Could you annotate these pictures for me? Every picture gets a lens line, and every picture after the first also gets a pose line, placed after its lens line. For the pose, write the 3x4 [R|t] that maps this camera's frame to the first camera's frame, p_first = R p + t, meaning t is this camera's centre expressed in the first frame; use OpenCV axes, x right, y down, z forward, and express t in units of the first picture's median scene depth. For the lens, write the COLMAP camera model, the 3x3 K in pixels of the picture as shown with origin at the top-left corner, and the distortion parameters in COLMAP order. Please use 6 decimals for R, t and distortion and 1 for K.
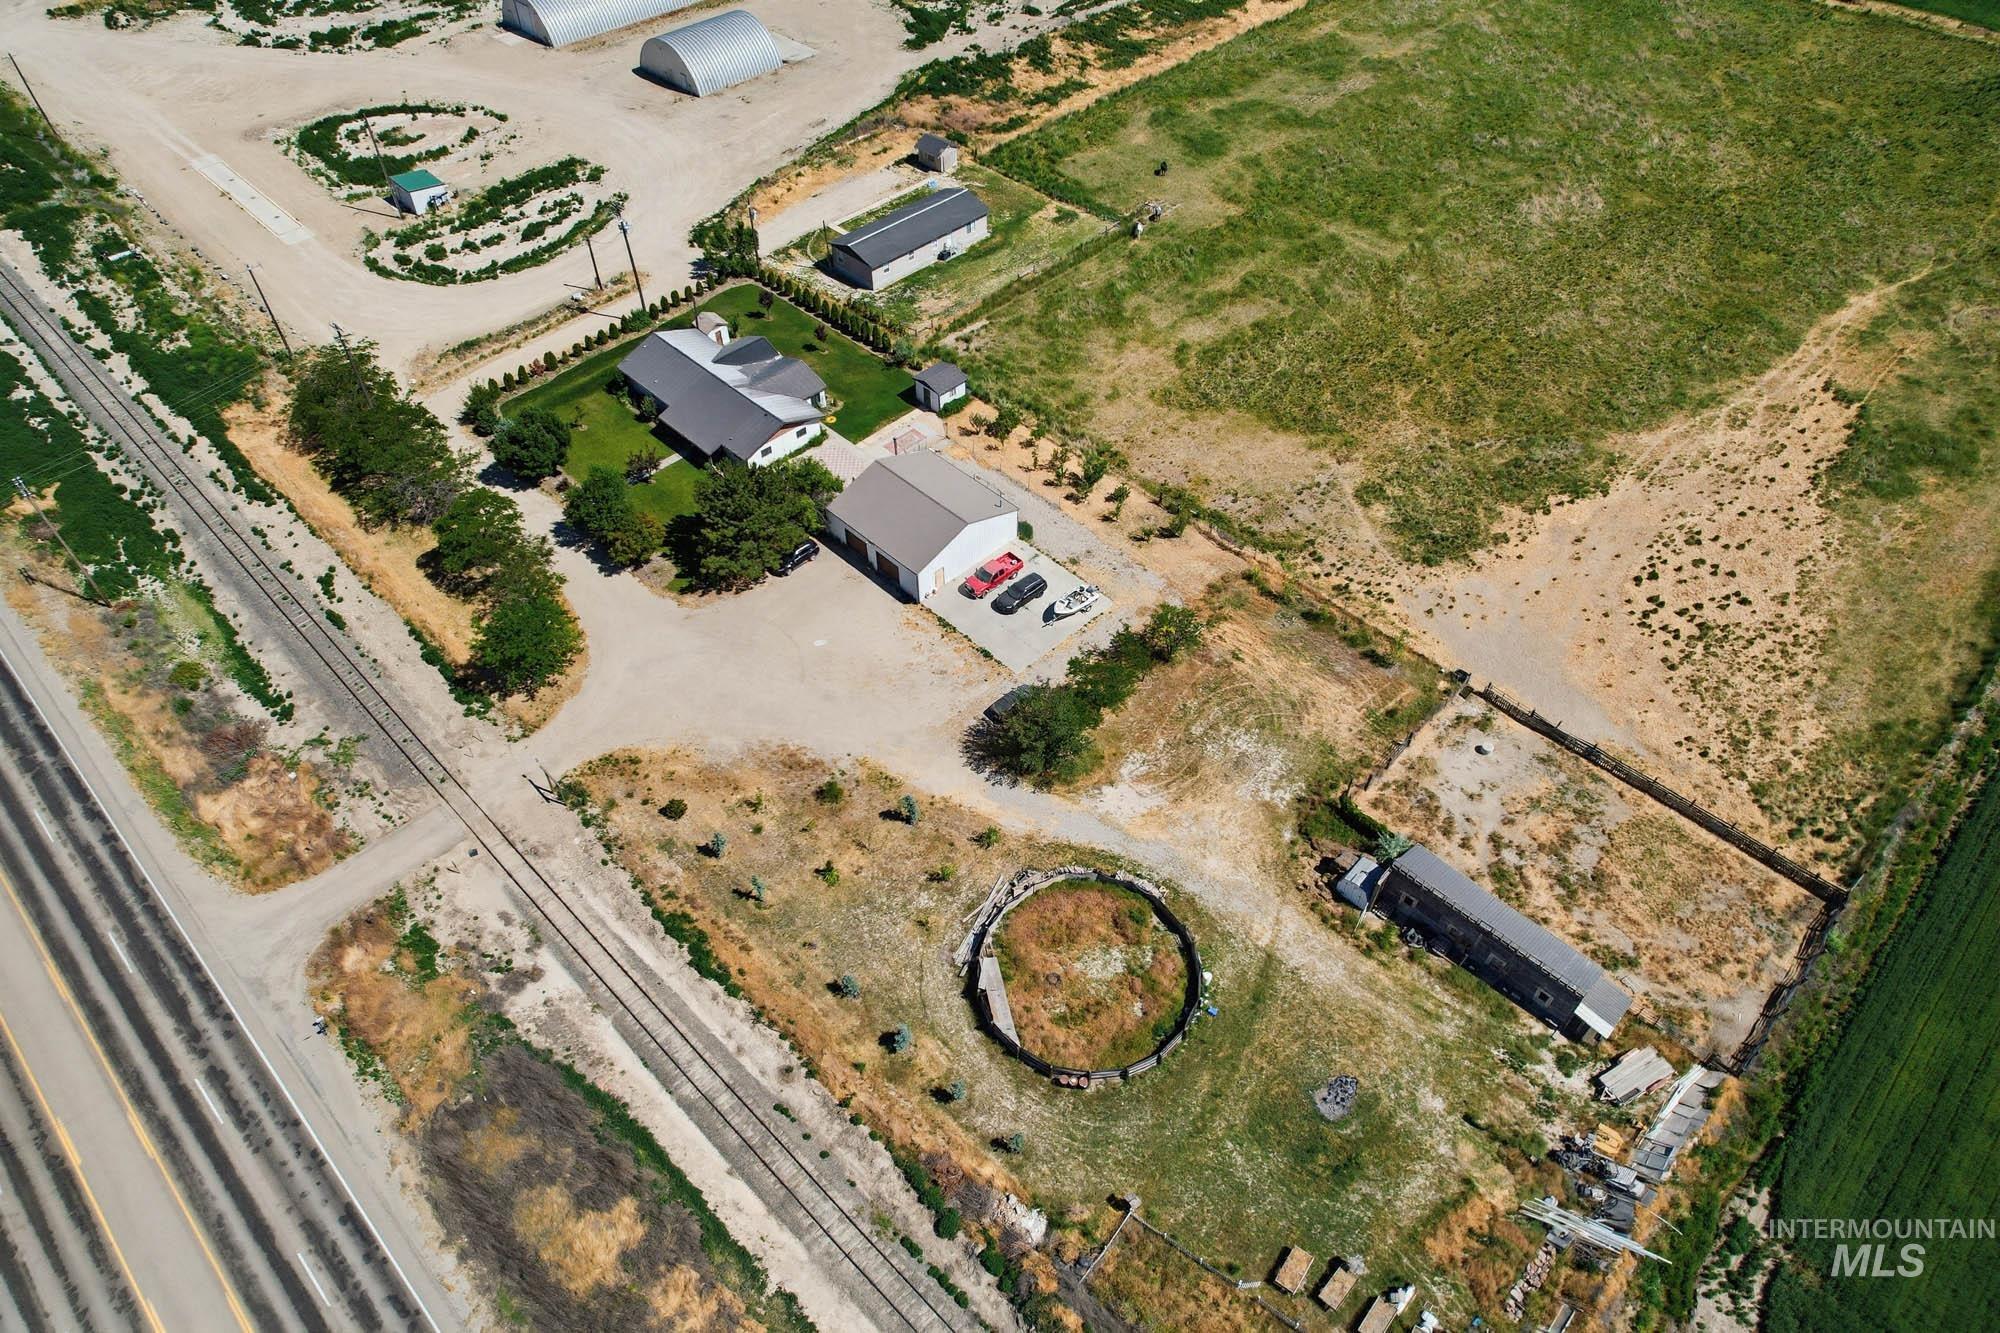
lens RADIAL K [[1253.4, 0, 1009.0], [0, 1253.4, 661.4], [0, 0, 1]] dist [-0.066890, 0.065785]
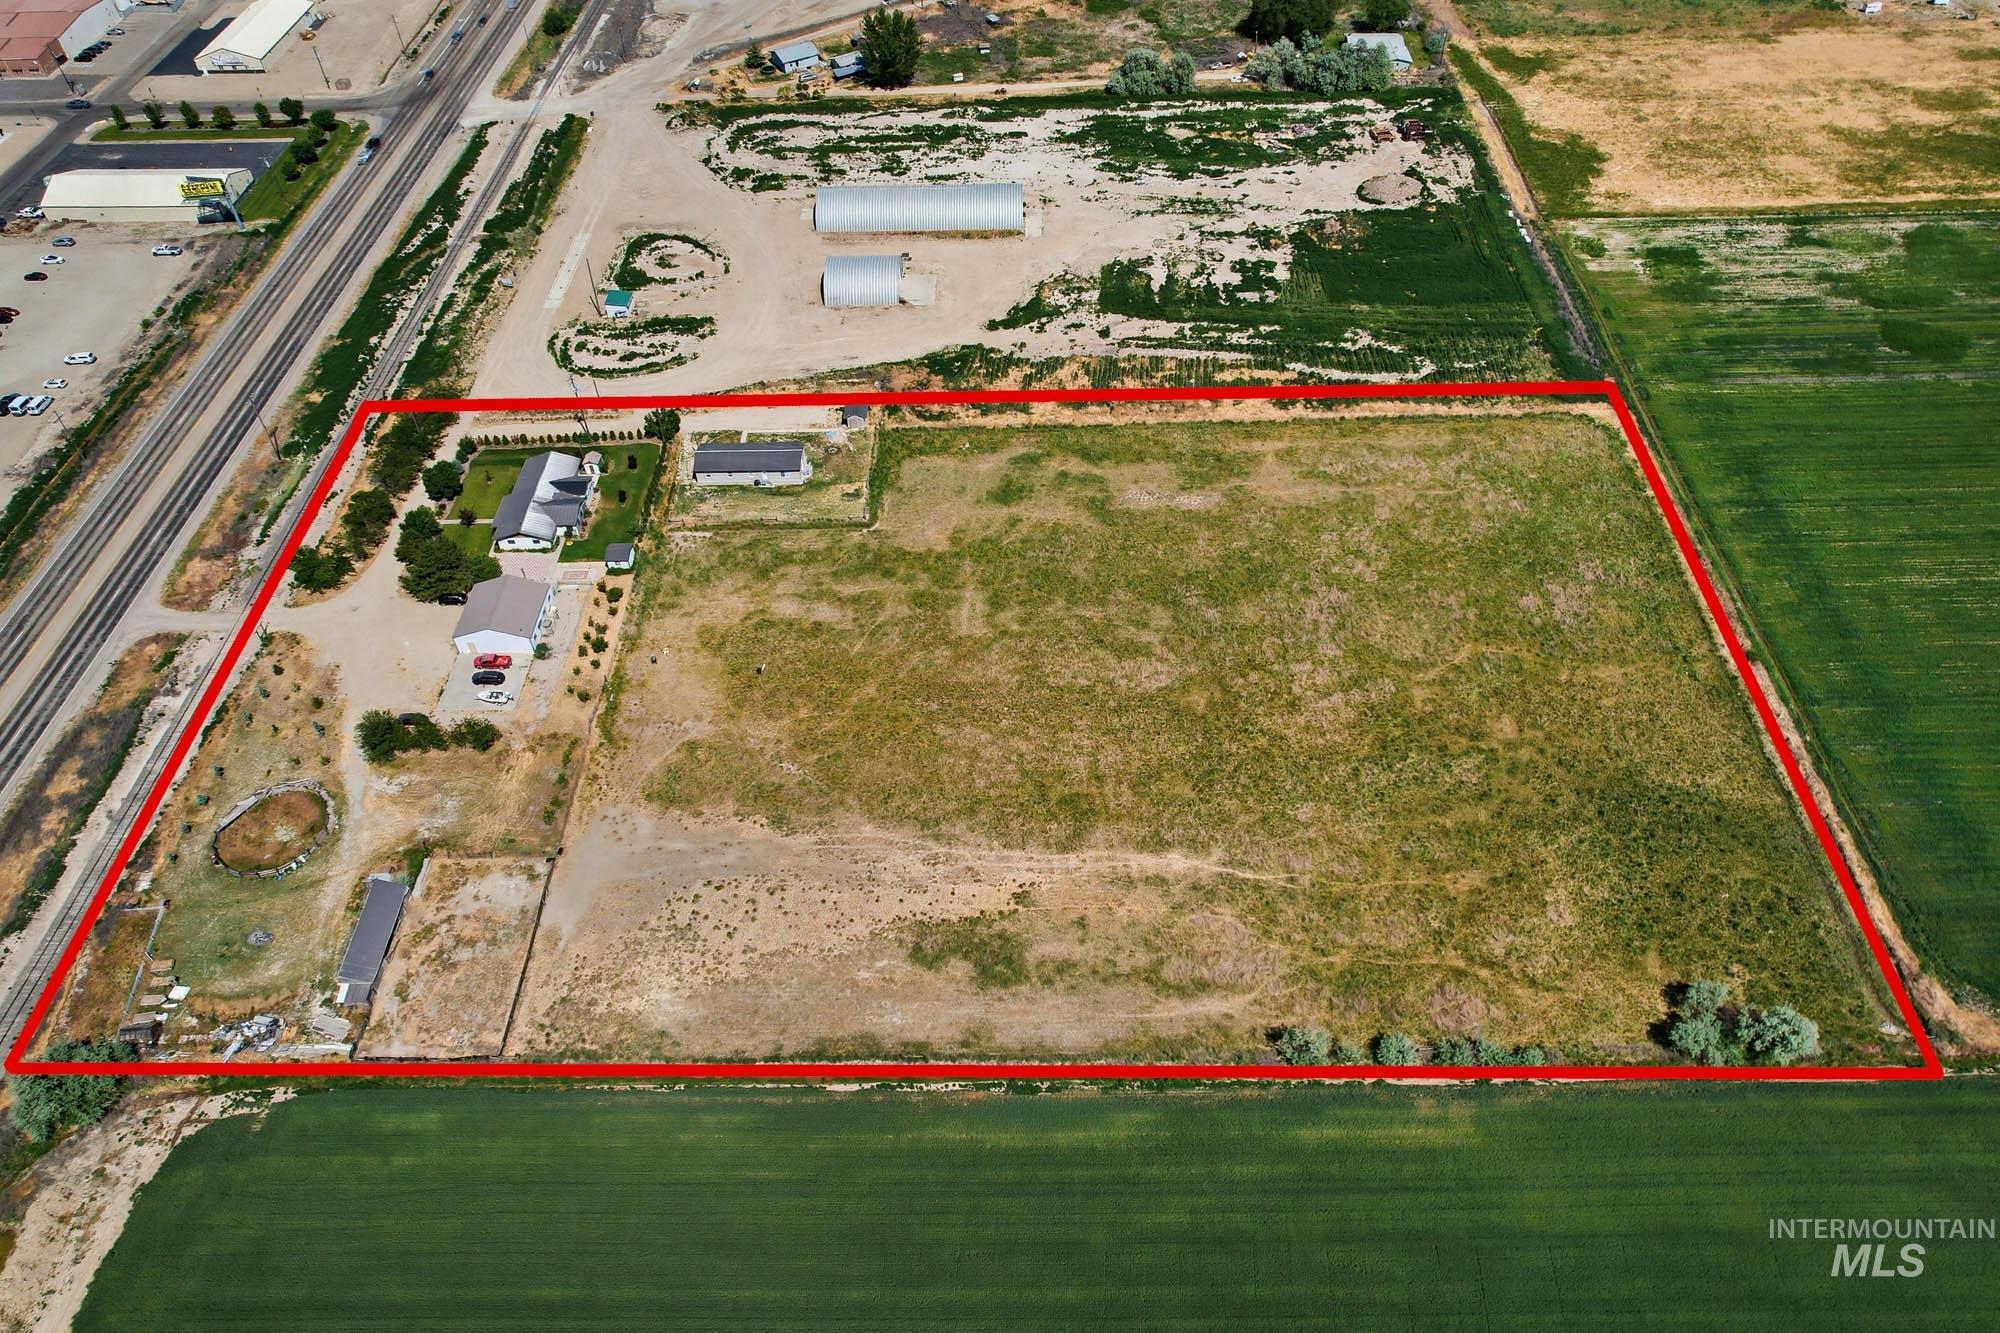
lens RADIAL K [[1394.8, 0, 1035.3], [0, 1394.8, 611.8], [0, 0, 1]] dist [-0.081229, 0.081383]
pose [[0.705873, 0.485827, -0.515476, 1.342157], [-0.512433, 0.852659, 0.101910, -0.646125], [0.489035, 0.192211, 0.850823, -0.261544]]
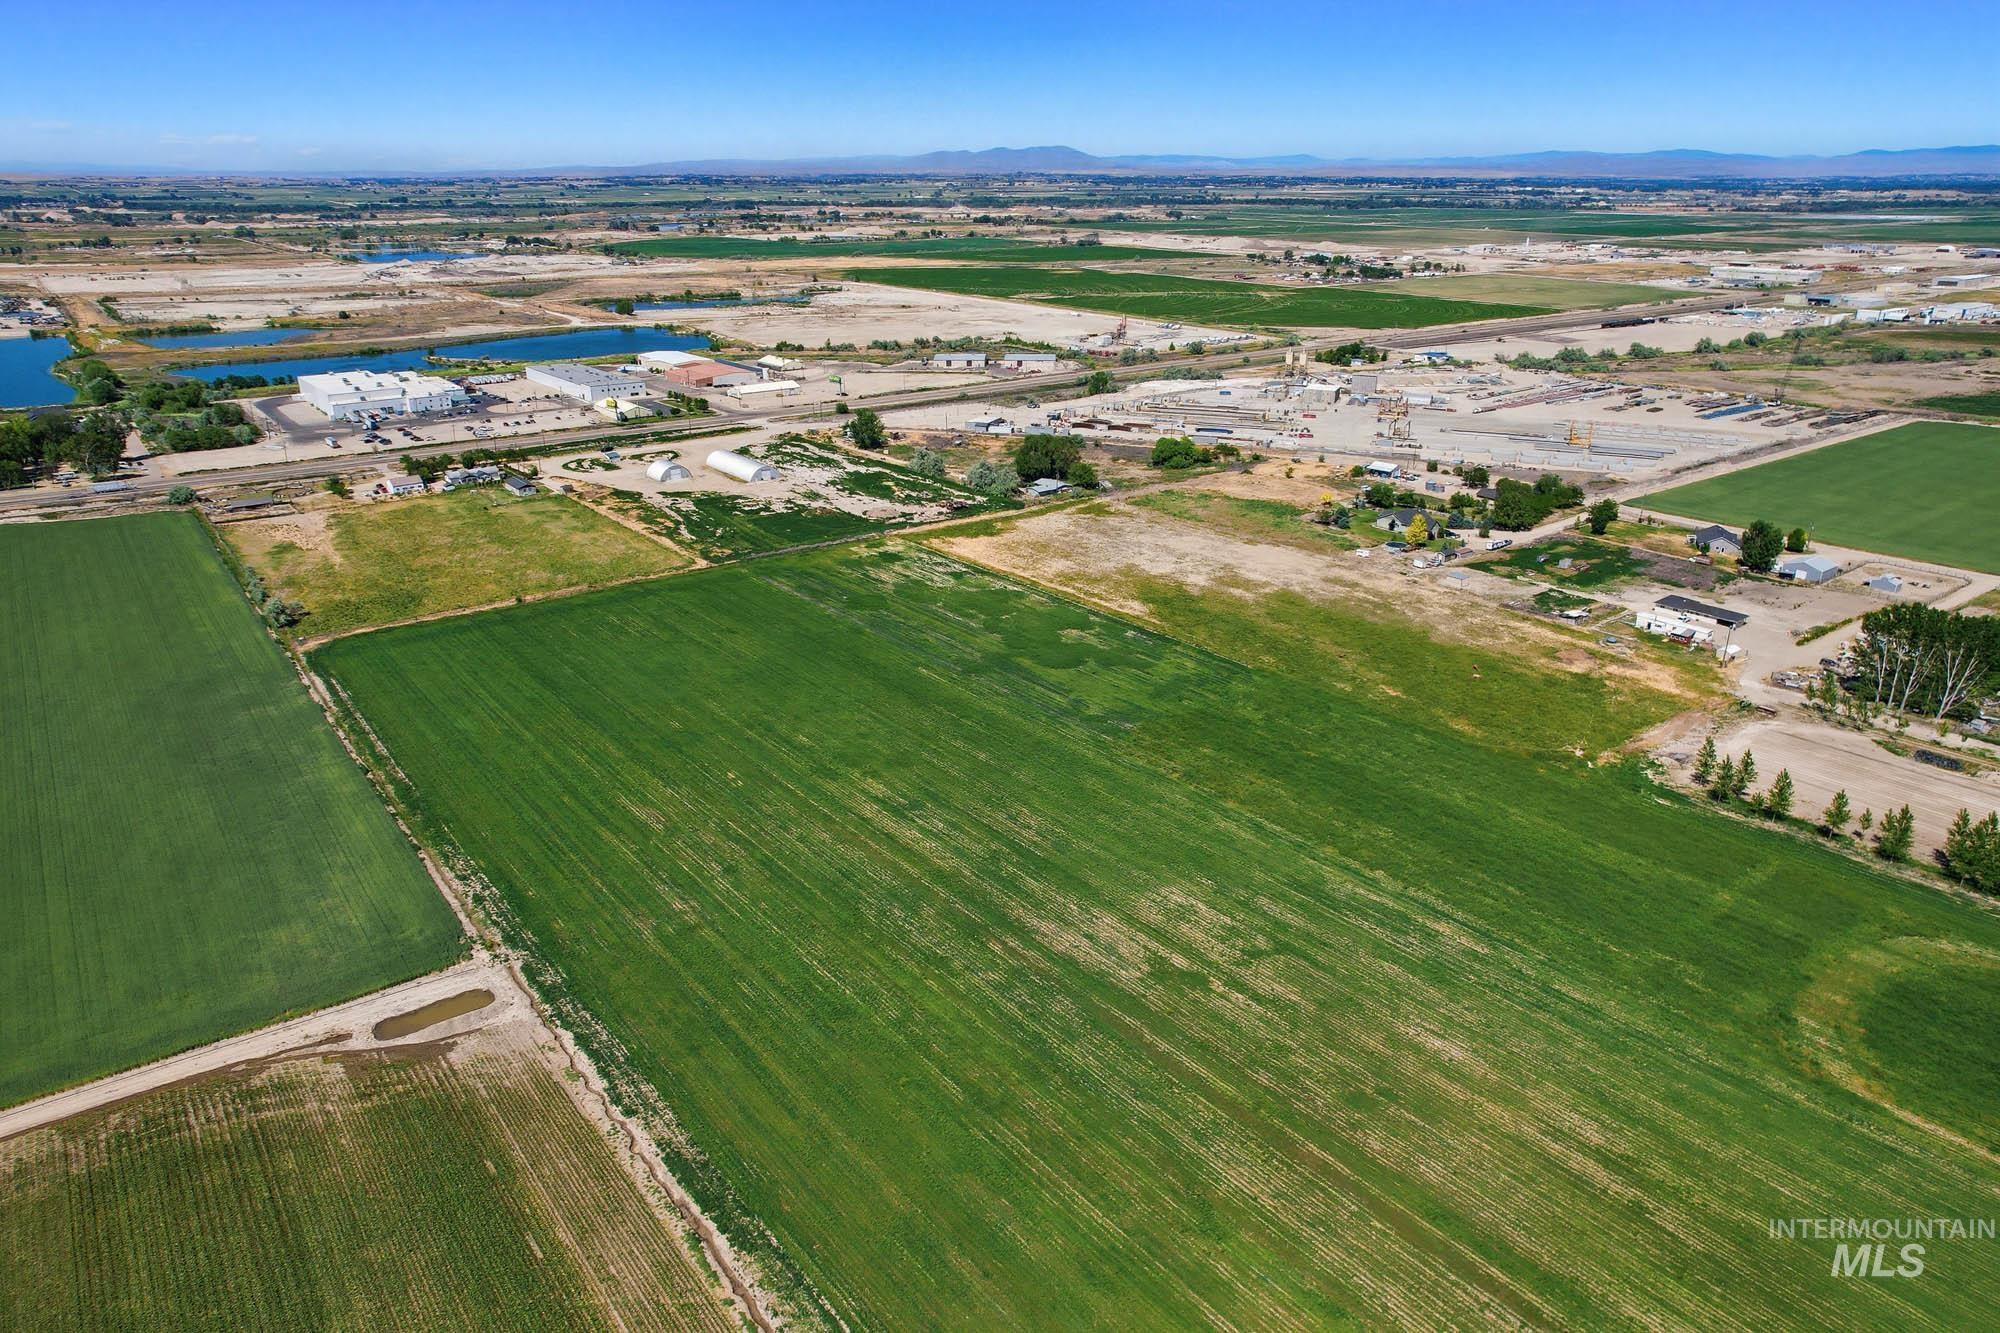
lens RADIAL K [[1289.6, 0, 1057.9], [0, 1289.6, 618.4], [0, 0, 1]] dist [-0.072584, 0.068895]
pose [[-0.105599, 0.322511, -0.940657, 4.094433], [-0.738933, 0.607572, 0.291263, -2.844980], [0.665453, 0.725840, 0.174155, 2.025860]]
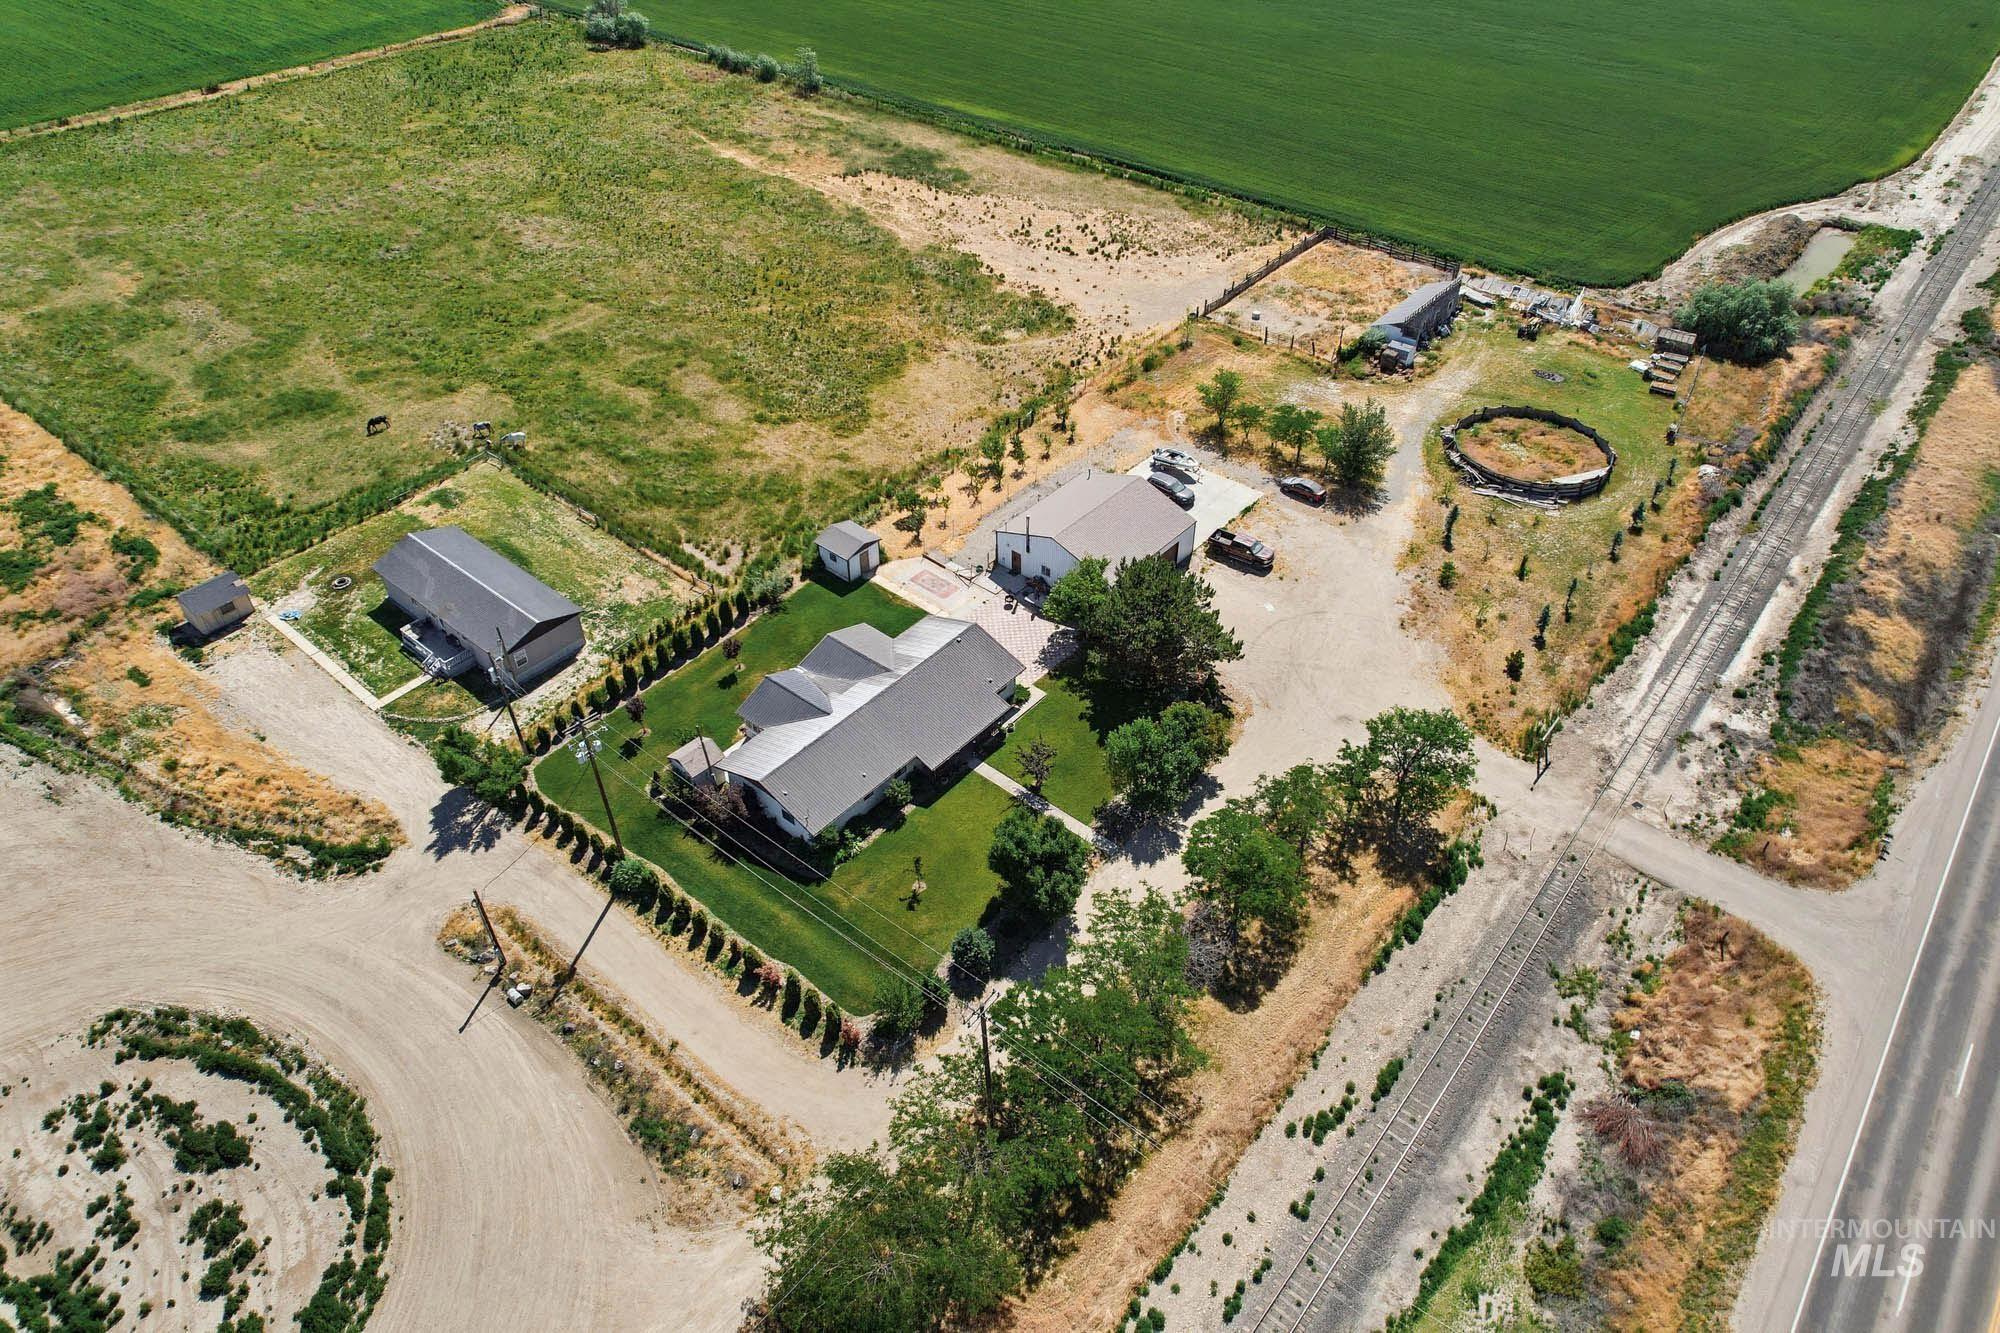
lens RADIAL K [[1285.8, 0, 1003.7], [0, 1285.8, 664.7], [0, 0, 1]] dist [-0.074156, 0.073332]
pose [[-0.083766, -0.647925, 0.757085, -0.796140], [0.738710, 0.469539, 0.483572, -0.545734], [-0.668798, 0.599773, 0.439297, 0.628676]]
